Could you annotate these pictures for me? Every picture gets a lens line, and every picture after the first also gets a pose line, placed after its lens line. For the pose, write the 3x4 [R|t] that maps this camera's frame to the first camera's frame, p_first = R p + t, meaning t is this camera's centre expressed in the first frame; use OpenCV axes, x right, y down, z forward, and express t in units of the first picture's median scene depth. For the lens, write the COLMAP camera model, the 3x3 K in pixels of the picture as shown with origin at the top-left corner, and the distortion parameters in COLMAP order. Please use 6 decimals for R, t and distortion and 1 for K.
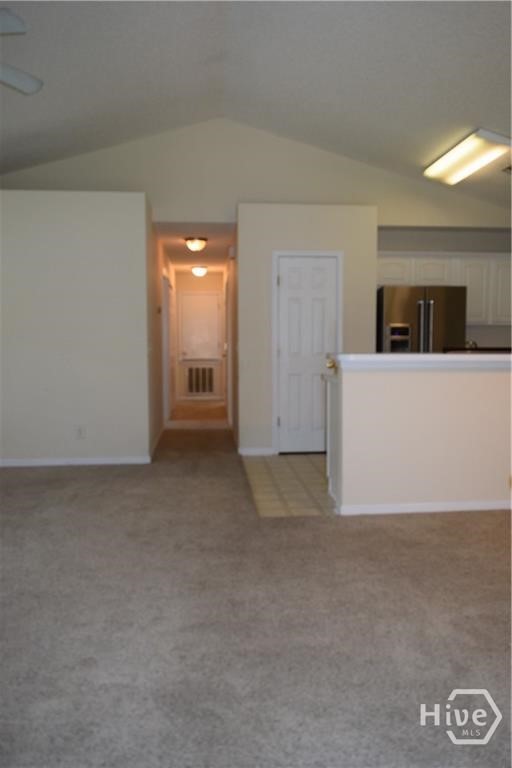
lens RADIAL K [[599.9, 0, 256.0], [0, 599.9, 384.0], [0, 0, 1]] dist [-0.011658, -0.004751]
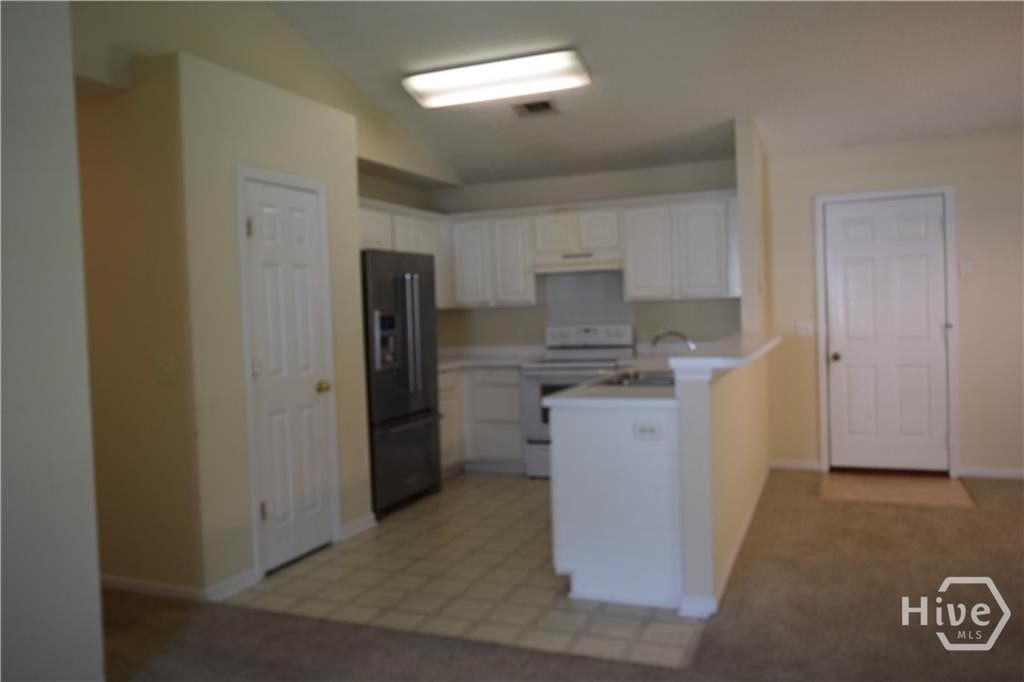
lens RADIAL K [[799.8, 0, 512.0], [0, 799.8, 341.0], [0, 0, 1]] dist [-0.011658, -0.004751]
pose [[0.455788, -0.049130, 0.888731, -0.411771], [0.100615, 0.994920, 0.003400, -0.053493], [-0.884383, 0.087870, 0.458416, 0.465734]]
